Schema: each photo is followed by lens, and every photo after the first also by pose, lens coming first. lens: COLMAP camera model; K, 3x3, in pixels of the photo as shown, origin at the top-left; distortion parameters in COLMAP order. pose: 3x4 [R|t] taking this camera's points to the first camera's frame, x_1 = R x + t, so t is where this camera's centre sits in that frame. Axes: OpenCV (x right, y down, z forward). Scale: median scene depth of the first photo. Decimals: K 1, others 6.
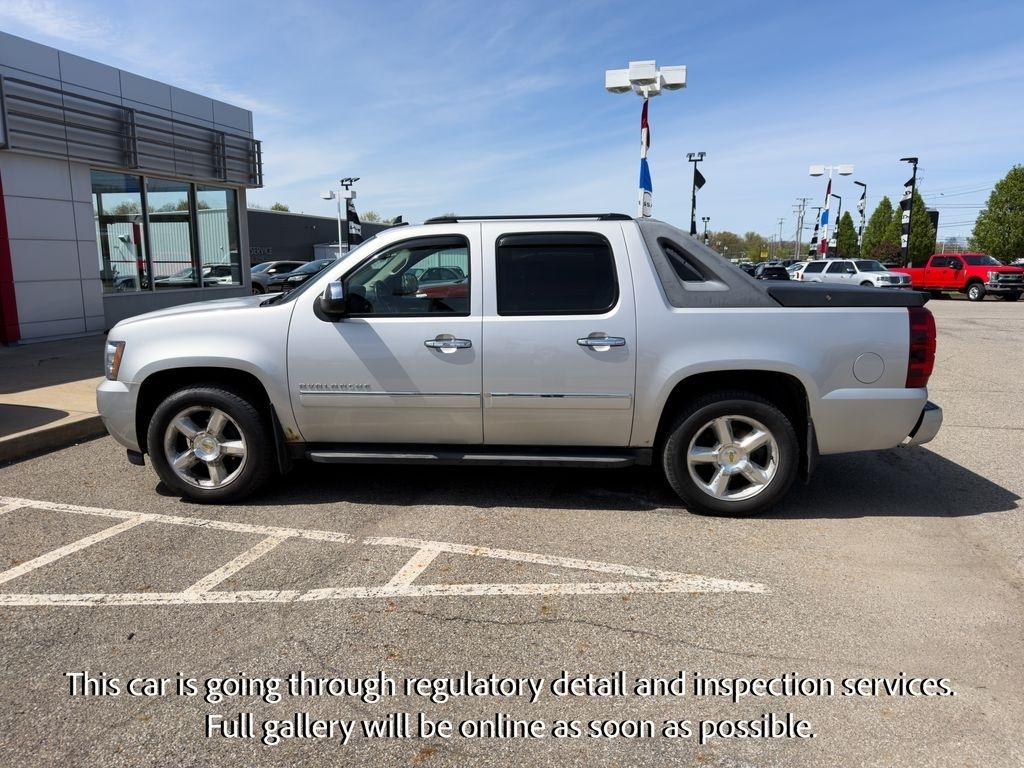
lens RADIAL K [[714.9, 0, 507.5], [0, 714.9, 378.7], [0, 0, 1]] dist [0.047310, -0.060652]
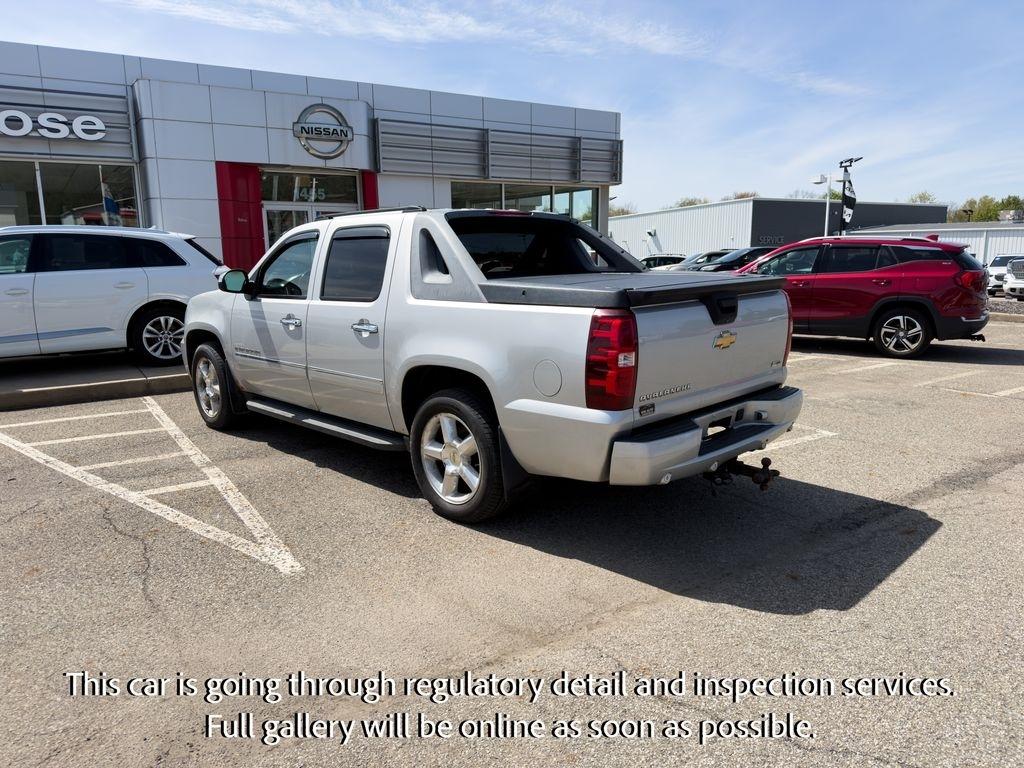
lens RADIAL K [[714.9, 0, 517.4], [0, 714.9, 381.7], [0, 0, 1]] dist [0.047310, -0.060652]
pose [[0.748029, 0.106670, -0.655037, 1.006758], [-0.095038, 0.994043, 0.053347, -0.051966], [0.656826, 0.022348, 0.753711, 0.347972]]
